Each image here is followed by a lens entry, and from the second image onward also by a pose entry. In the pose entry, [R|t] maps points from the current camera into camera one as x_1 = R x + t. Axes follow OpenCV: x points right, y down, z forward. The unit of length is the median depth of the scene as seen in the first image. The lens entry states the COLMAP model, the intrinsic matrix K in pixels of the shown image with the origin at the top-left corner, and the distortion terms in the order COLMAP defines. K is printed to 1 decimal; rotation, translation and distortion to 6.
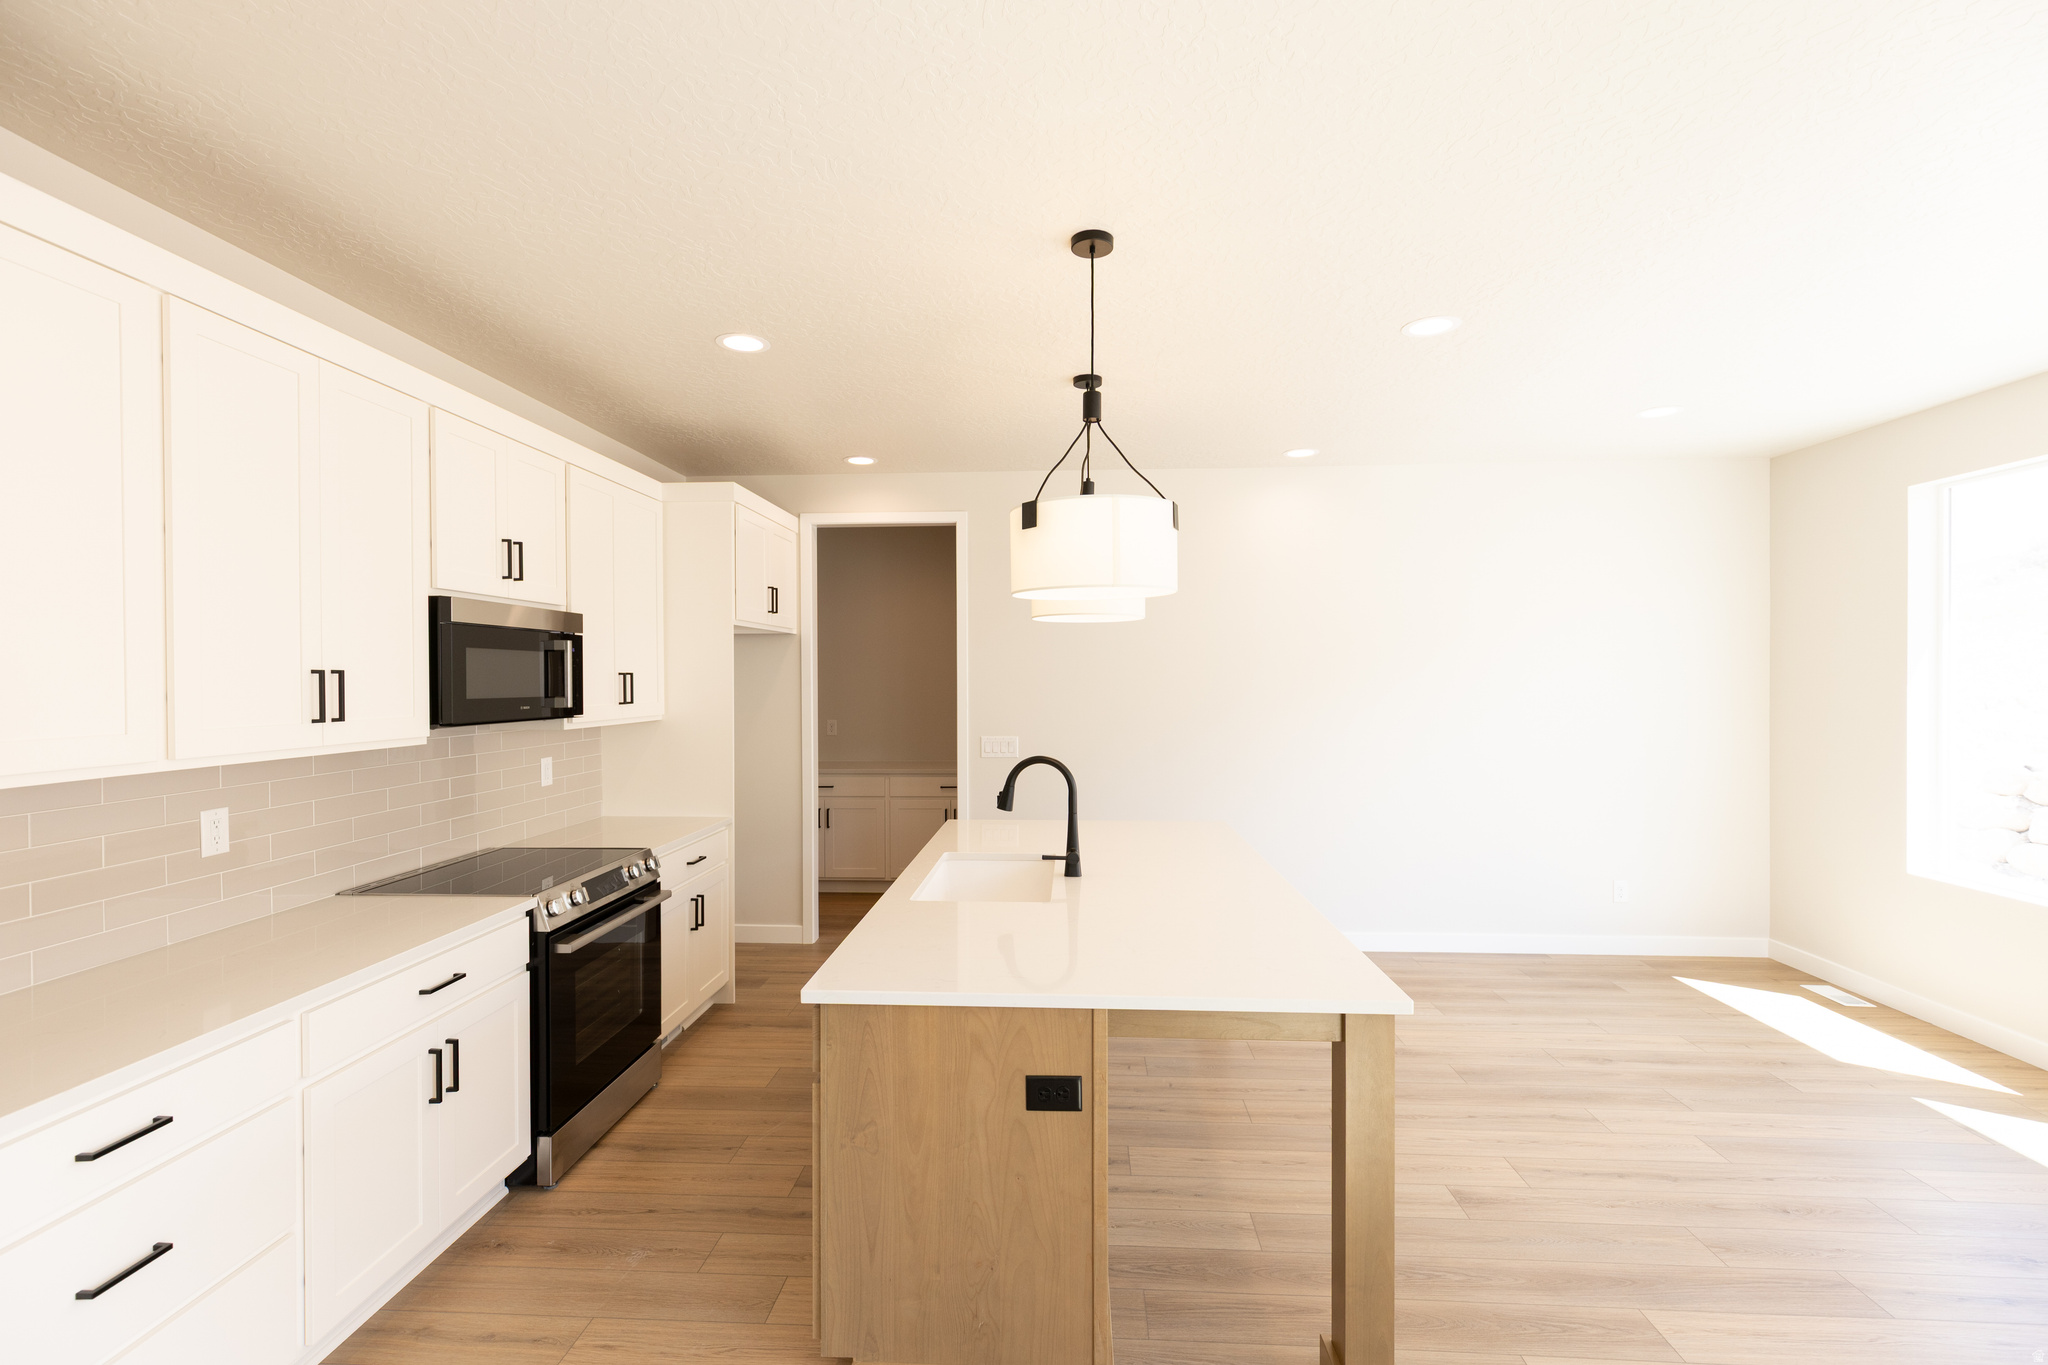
lens RADIAL K [[916.4, 0, 1024.0], [0, 916.4, 682.5], [0, 0, 1]] dist [0.003884, 0.000766]
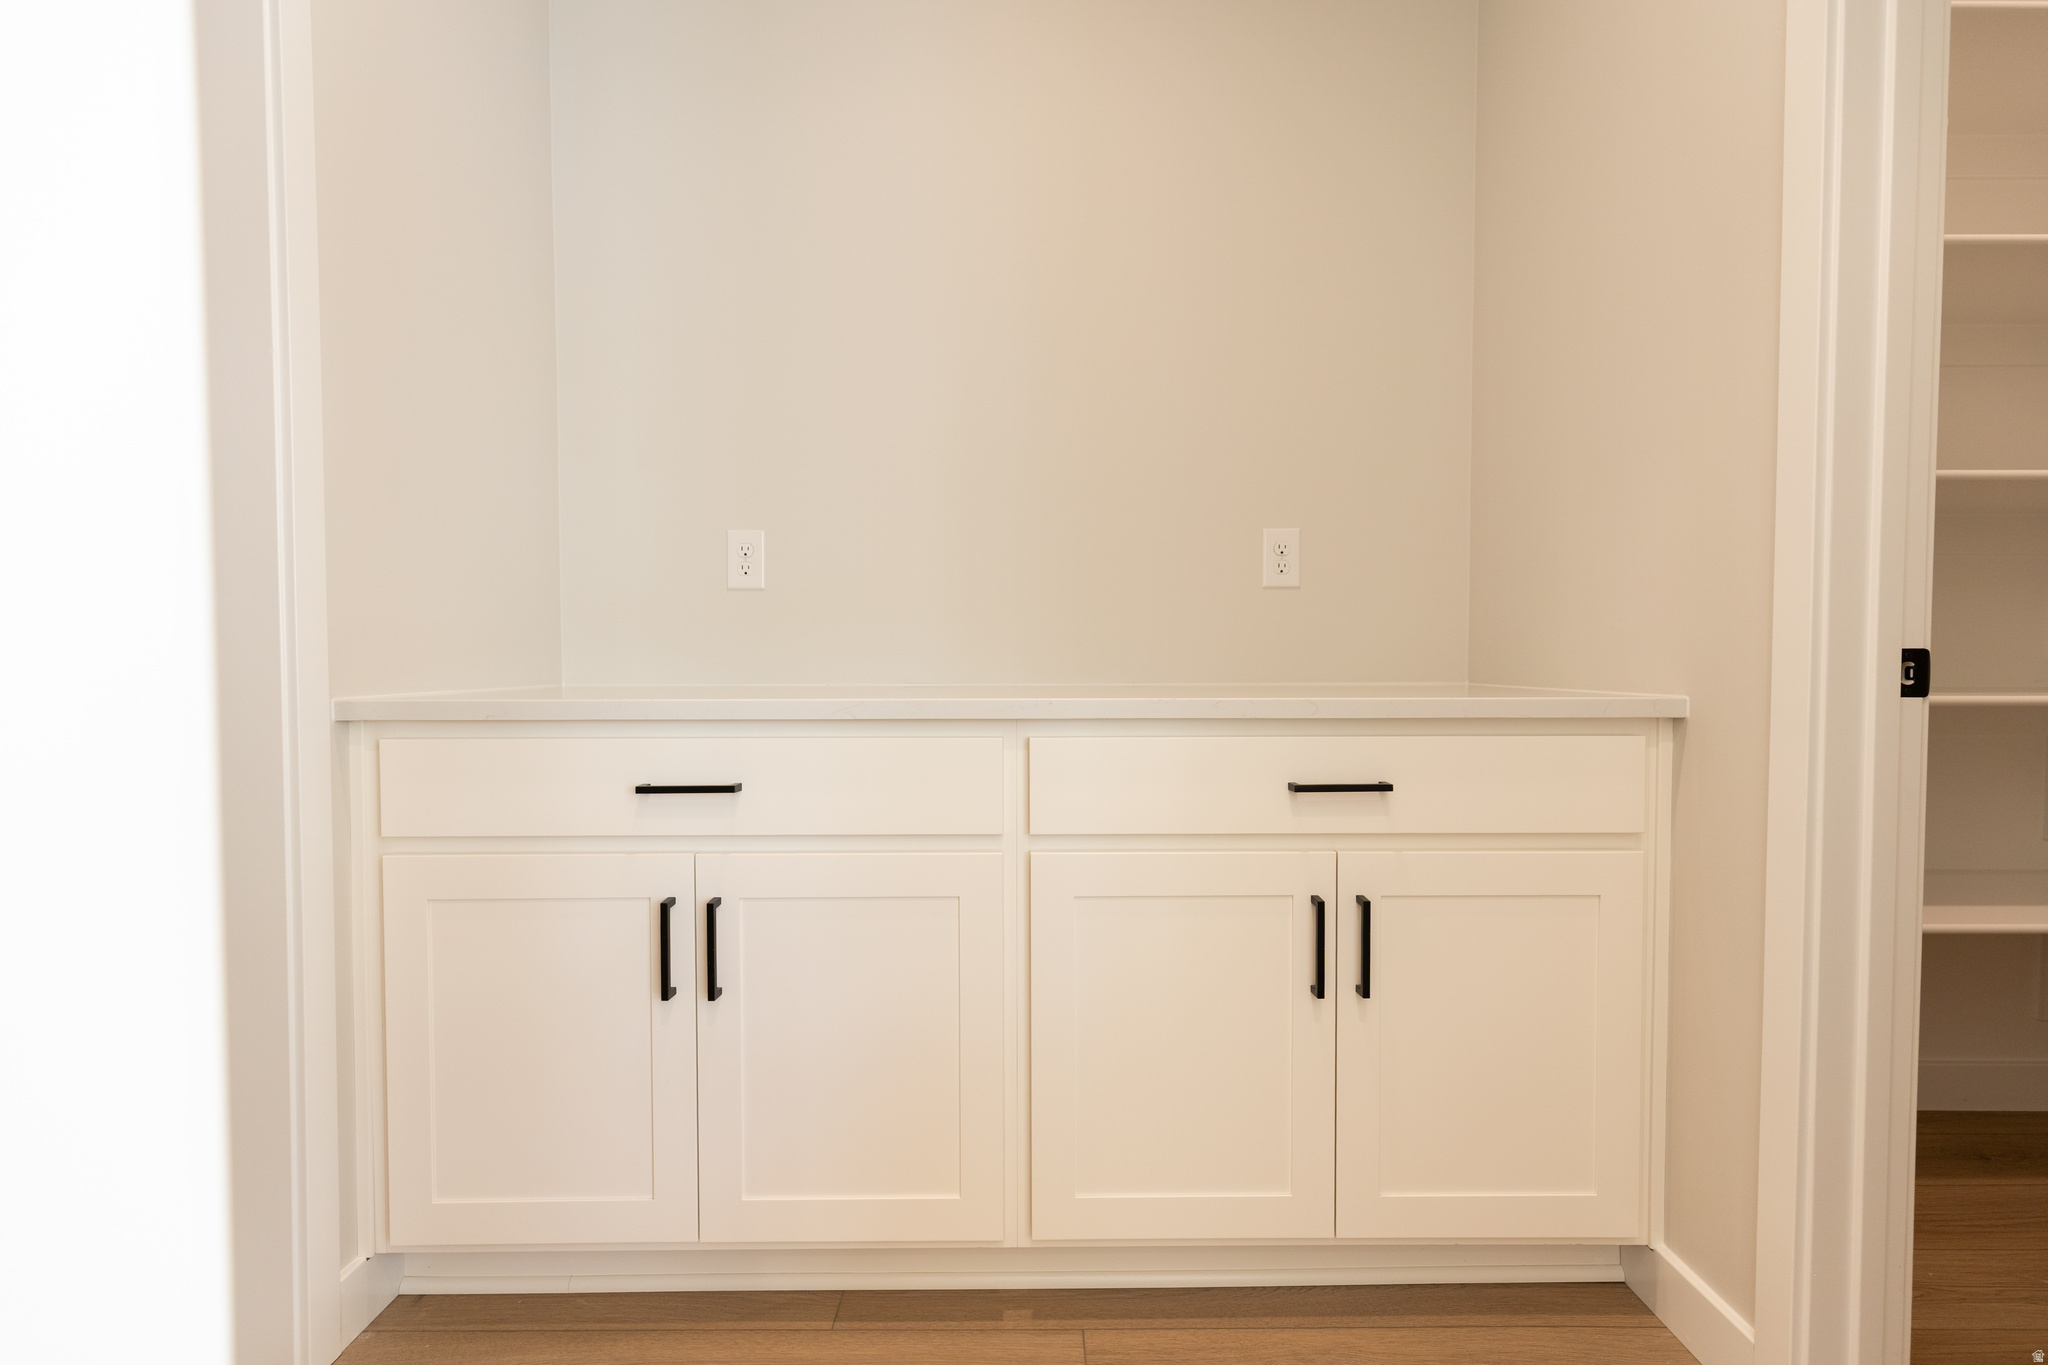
lens RADIAL K [[934.1, 0, 1020.9], [0, 934.1, 689.3], [0, 0, 1]] dist [0.004461, 0.000849]
pose [[0.997604, 0.005231, 0.068986, -0.346387], [-0.005027, 0.999982, -0.003128, 0.200103], [-0.069001, 0.002774, 0.997613, 1.706155]]
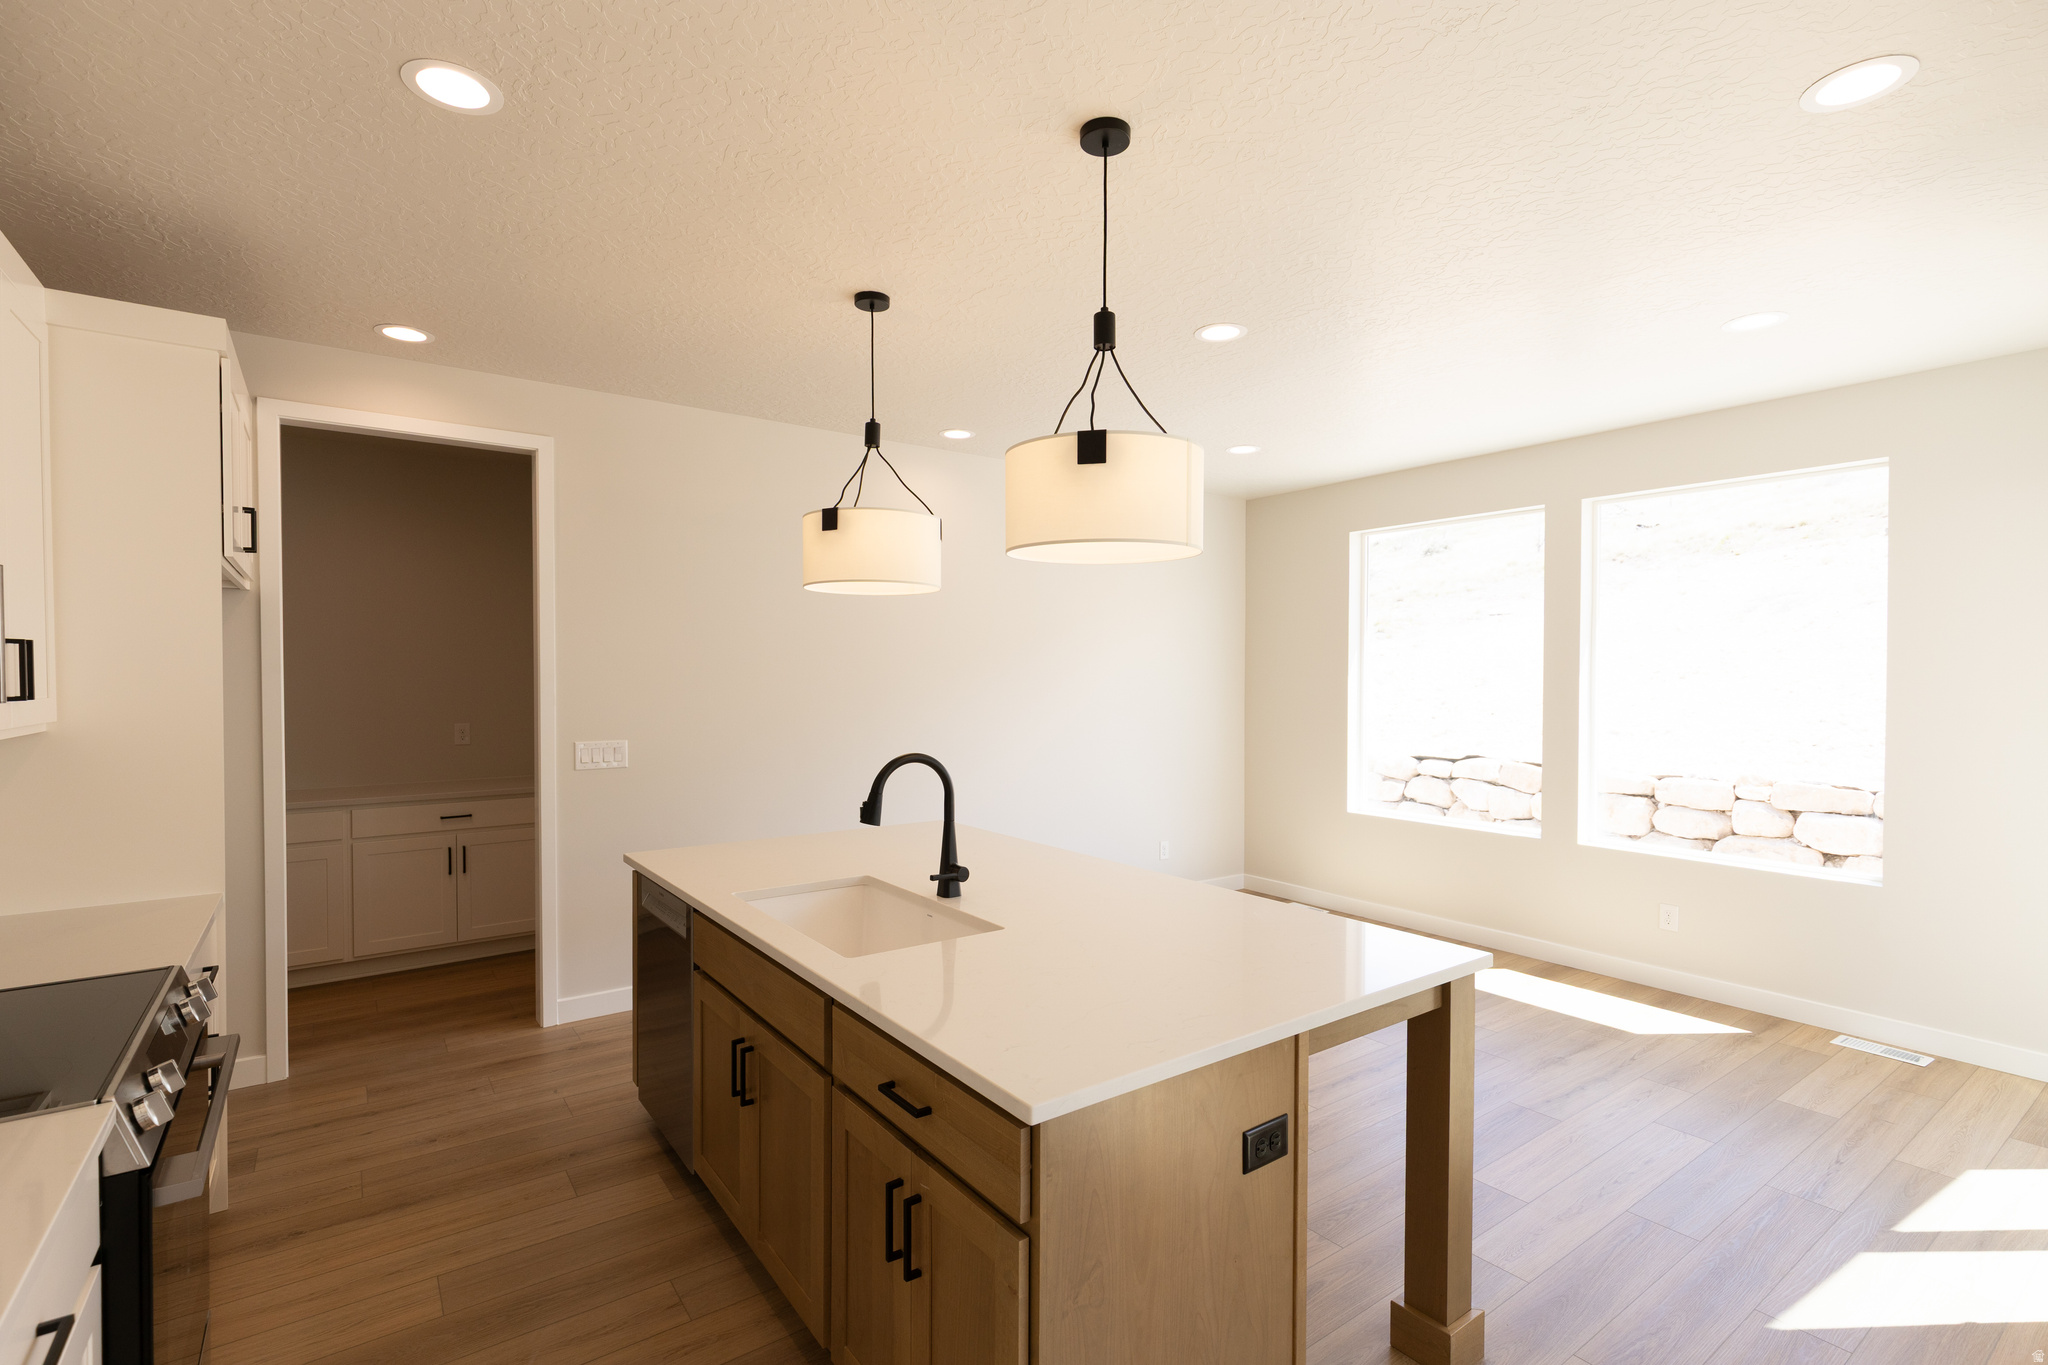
lens RADIAL K [[934.1, 0, 1020.9], [0, 934.1, 689.3], [0, 0, 1]] dist [0.004461, 0.000849]
pose [[0.775711, -0.004055, 0.631076, -0.426515], [0.000636, 0.999984, 0.005644, 0.020068], [-0.631088, -0.003976, 0.775701, 0.305997]]
